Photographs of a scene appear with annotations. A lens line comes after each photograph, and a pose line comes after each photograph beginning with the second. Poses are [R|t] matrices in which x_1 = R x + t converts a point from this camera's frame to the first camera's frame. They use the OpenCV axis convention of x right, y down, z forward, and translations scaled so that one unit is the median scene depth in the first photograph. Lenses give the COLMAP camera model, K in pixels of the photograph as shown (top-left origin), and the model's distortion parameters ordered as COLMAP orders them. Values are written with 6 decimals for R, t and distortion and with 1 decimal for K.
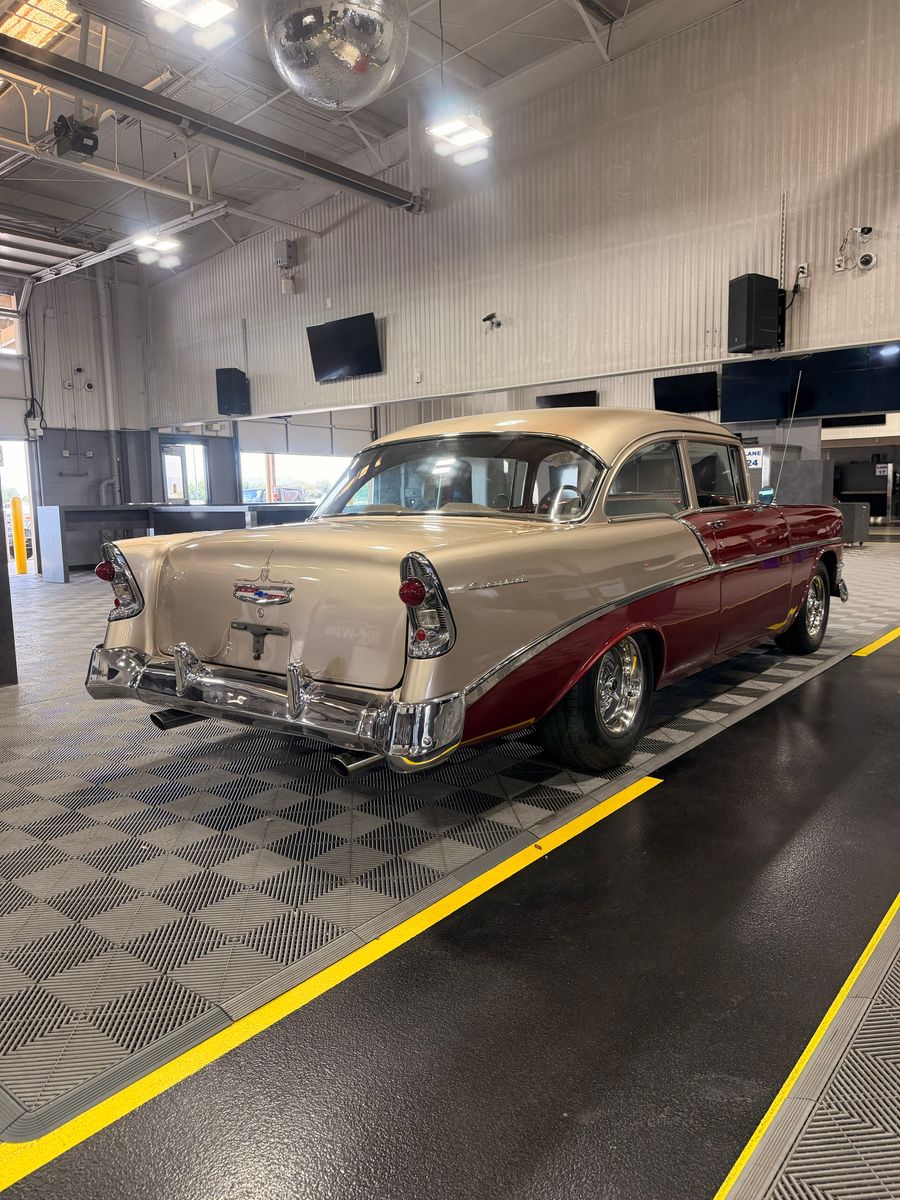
lens RADIAL K [[864.0, 0, 452.6], [0, 864.0, 607.1], [0, 0, 1]] dist [-0.017458, -0.005300]
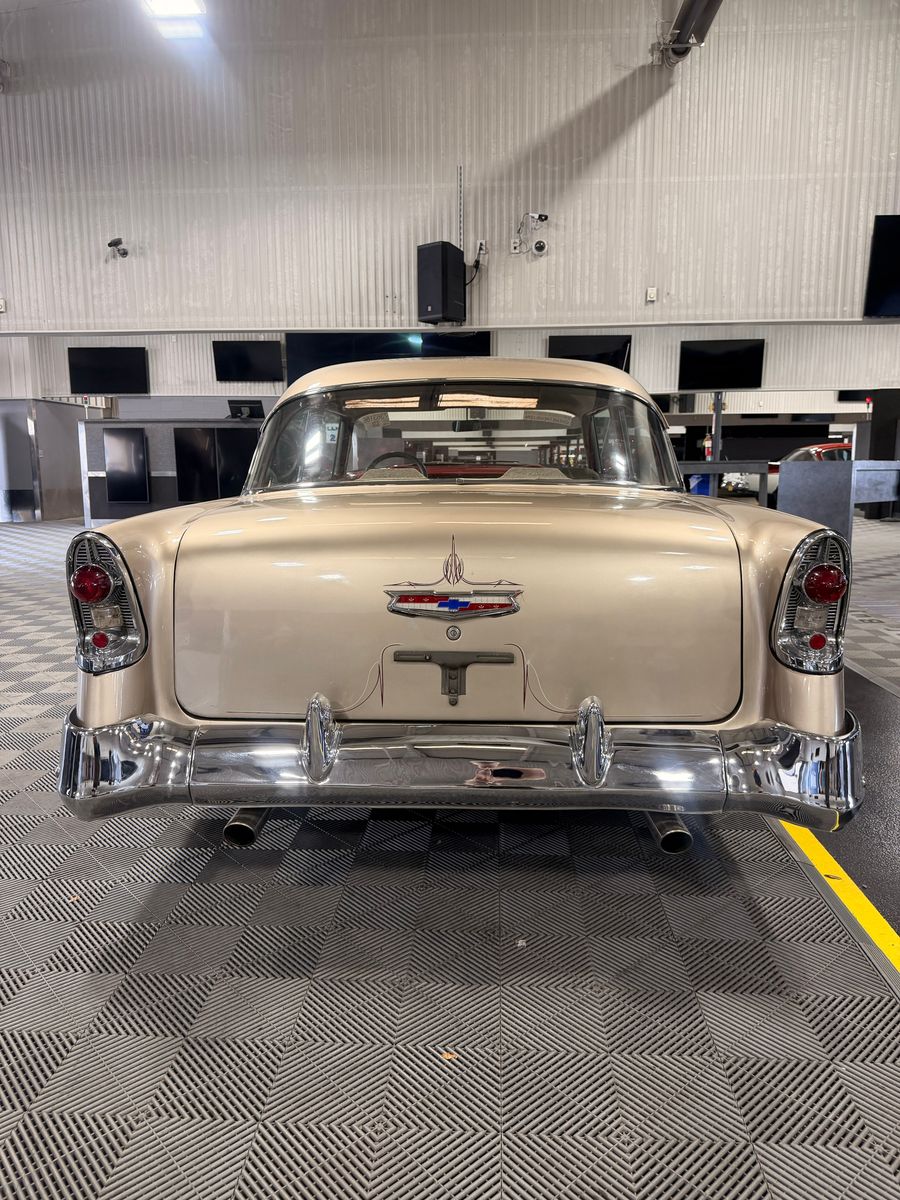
lens RADIAL K [[854.7, 0, 450.0], [0, 854.7, 600.0], [0, 0, 1]] dist [-0.003816, -0.009515]
pose [[0.817583, -0.067791, 0.571807, -0.232791], [0.051437, 0.997674, 0.044733, -0.018721], [-0.573509, -0.007161, 0.819168, 0.182535]]
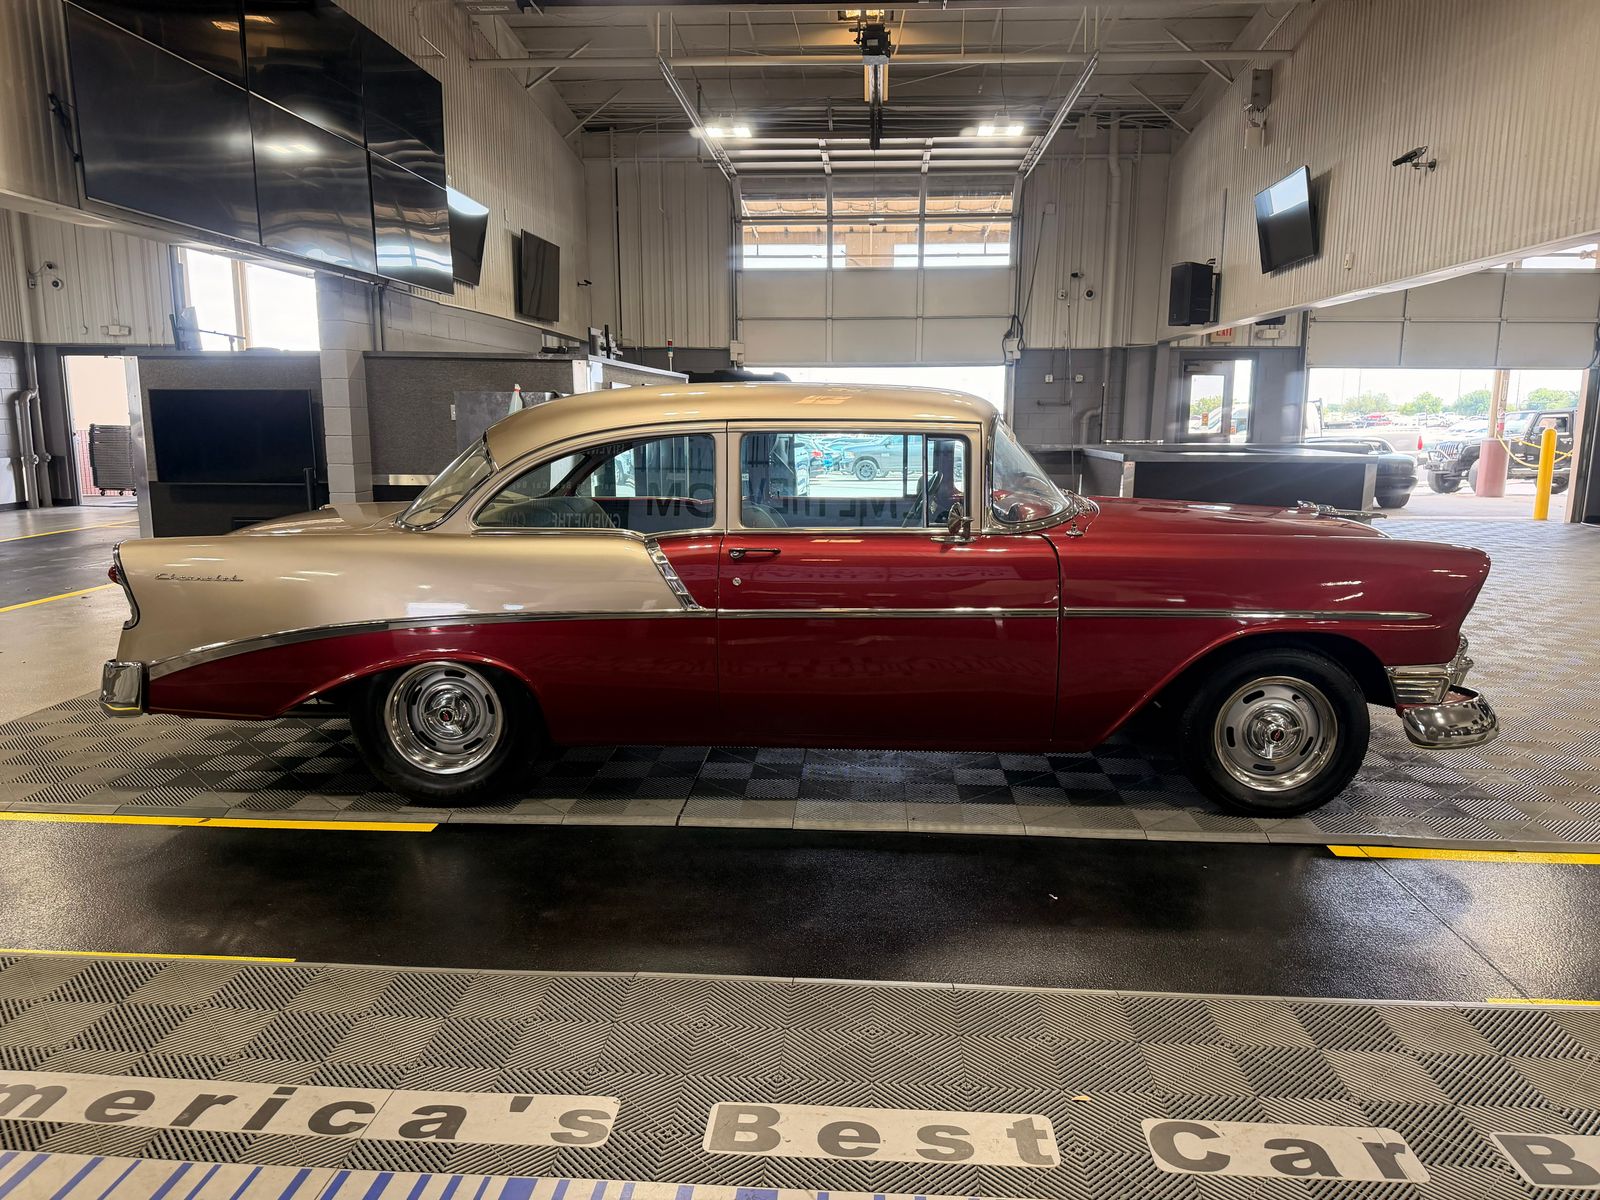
lens RADIAL K [[1153.2, 0, 800.0], [0, 1153.2, 600.0], [0, 0, 1]] dist [0.003276, -0.006285]
pose [[0.616102, 0.131367, -0.776635, 0.559944], [-0.101926, 0.991001, 0.086770, -0.072250], [0.781044, 0.025700, 0.623947, 0.223540]]
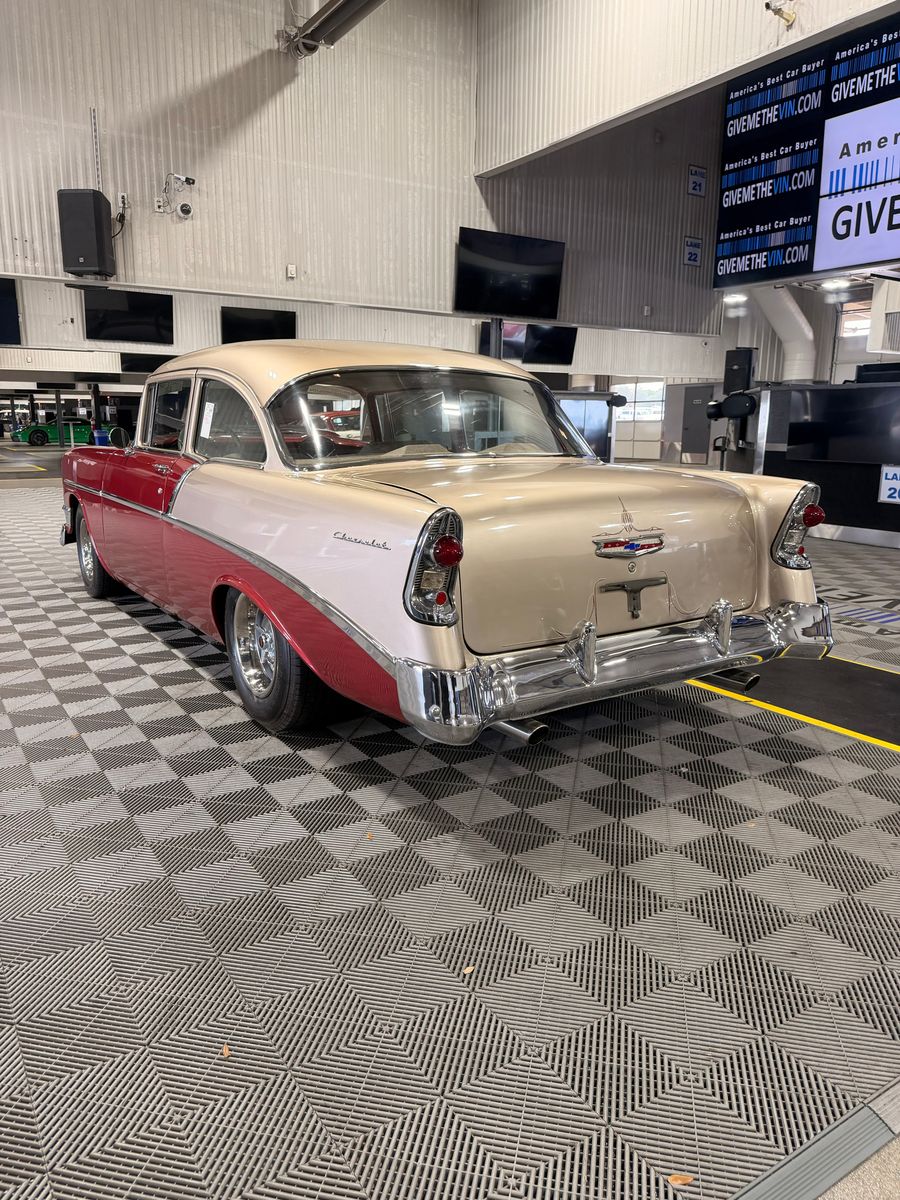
lens RADIAL K [[864.9, 0, 448.8], [0, 864.9, 585.3], [0, 0, 1]] dist [0.003276, -0.006285]
pose [[0.326424, -0.141992, 0.934497, -0.450273], [0.093595, 0.988649, 0.117527, -0.039494], [-0.940578, 0.049100, 0.336009, 0.341406]]
